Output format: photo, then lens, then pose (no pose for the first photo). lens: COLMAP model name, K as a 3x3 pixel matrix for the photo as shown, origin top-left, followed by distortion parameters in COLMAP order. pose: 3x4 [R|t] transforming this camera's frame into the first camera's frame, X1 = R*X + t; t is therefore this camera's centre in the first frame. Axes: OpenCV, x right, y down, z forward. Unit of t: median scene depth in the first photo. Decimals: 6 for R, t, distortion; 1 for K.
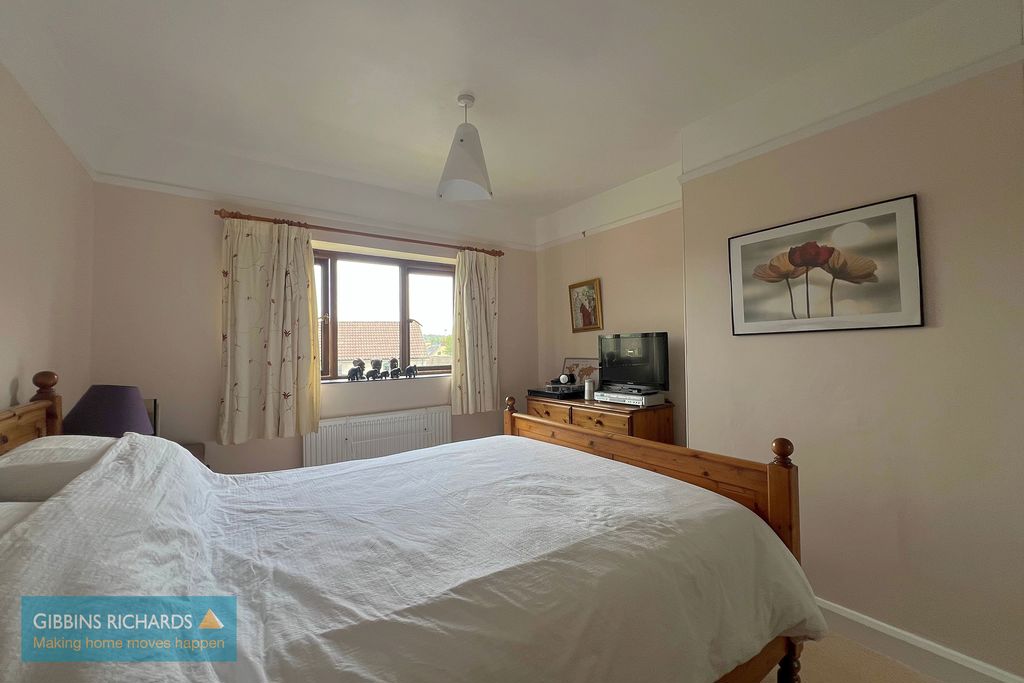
lens RADIAL K [[415.0, 0, 512.0], [0, 415.0, 338.7], [0, 0, 1]] dist [0.000019, -0.000246]
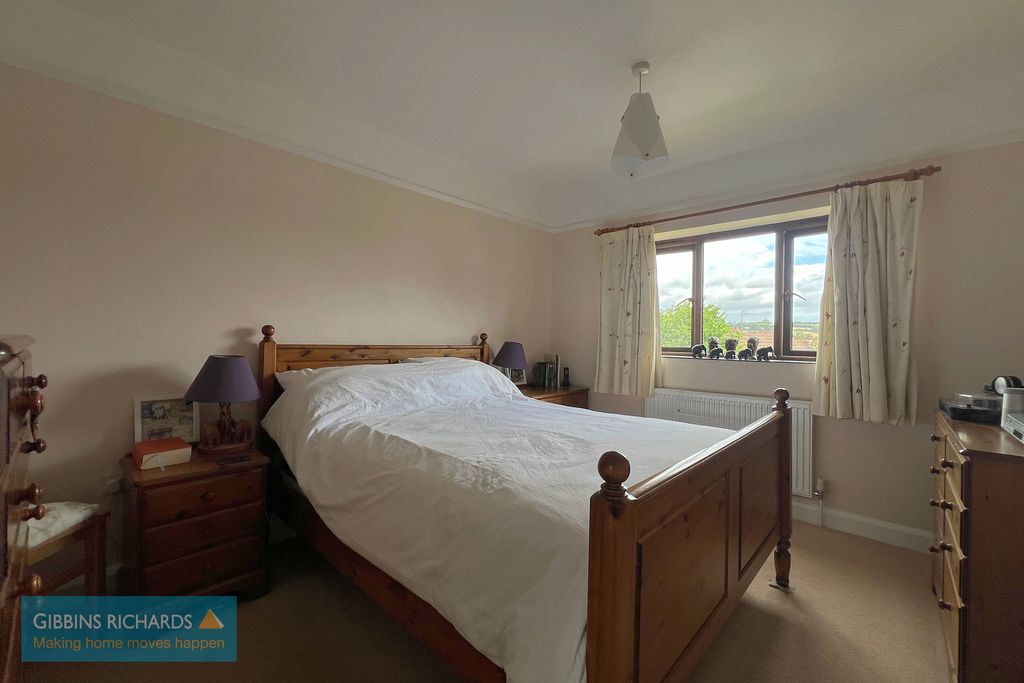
lens RADIAL K [[419.0, 0, 512.0], [0, 419.0, 339.6], [0, 0, 1]] dist [0.002266, 0.000123]
pose [[0.193379, 0.021901, -0.980880, 0.604478], [0.001947, 0.999740, 0.022706, 0.033172], [0.981122, -0.006301, 0.193286, 0.372902]]
